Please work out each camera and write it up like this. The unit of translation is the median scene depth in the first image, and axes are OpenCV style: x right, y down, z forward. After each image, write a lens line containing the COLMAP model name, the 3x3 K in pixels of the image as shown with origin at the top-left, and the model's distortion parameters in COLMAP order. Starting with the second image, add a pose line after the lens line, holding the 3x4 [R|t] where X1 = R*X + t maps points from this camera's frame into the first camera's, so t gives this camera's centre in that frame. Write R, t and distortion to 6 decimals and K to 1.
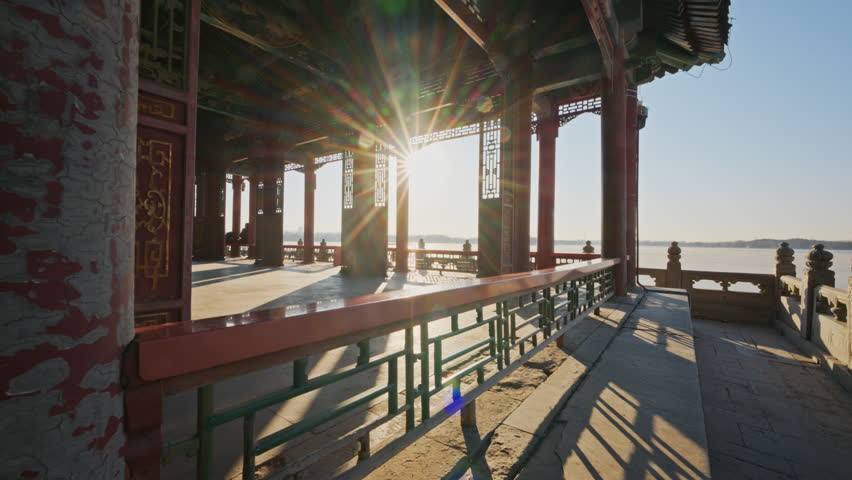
lens RADIAL K [[344.7, 0, 425.3], [0, 344.7, 248.7], [0, 0, 1]] dist [-0.014264, -0.000438]
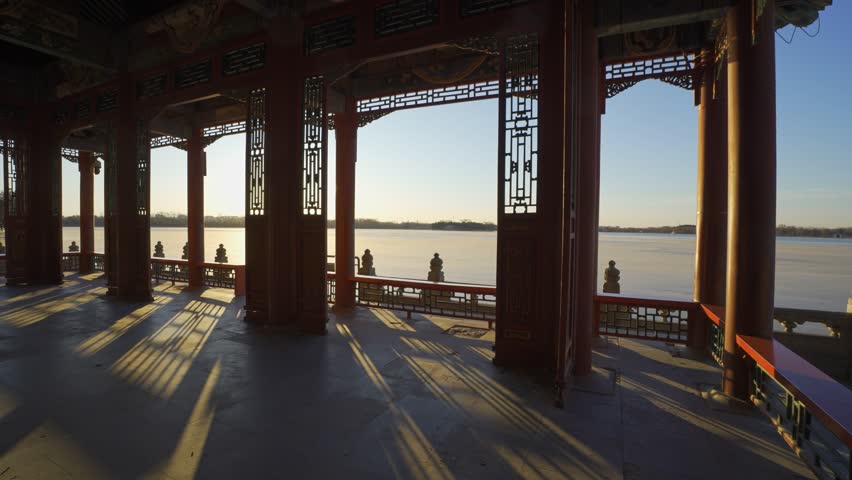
lens RADIAL K [[391.4, 0, 419.6], [0, 391.4, 246.3], [0, 0, 1]] dist [-0.092396, 0.032352]
pose [[0.984170, -0.008864, 0.177005, -0.083293], [0.003111, 0.999459, 0.032755, -0.108239], [-0.177199, -0.031686, 0.983665, 0.377243]]
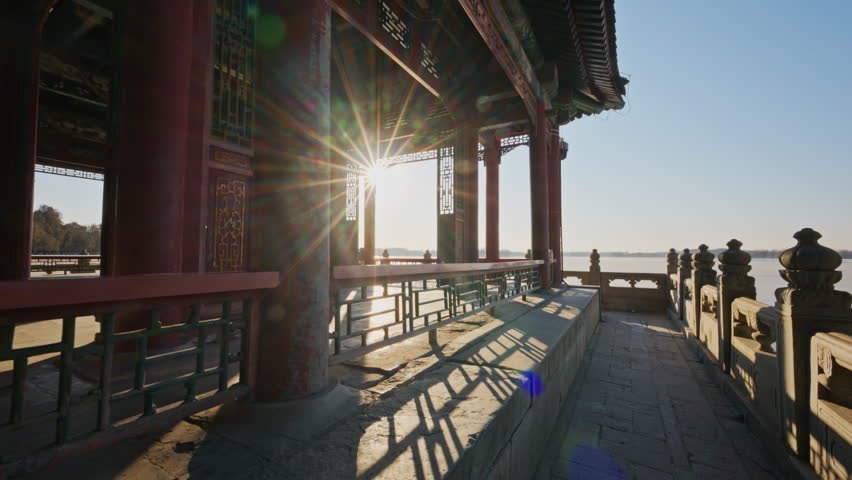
lens RADIAL K [[344.7, 0, 425.3], [0, 344.7, 248.7], [0, 0, 1]] dist [-0.014264, -0.000438]
pose [[0.993025, -0.007517, 0.117666, -0.027771], [0.011803, 0.999290, -0.035770, 0.018206], [-0.117314, 0.036909, 0.992409, -0.183161]]
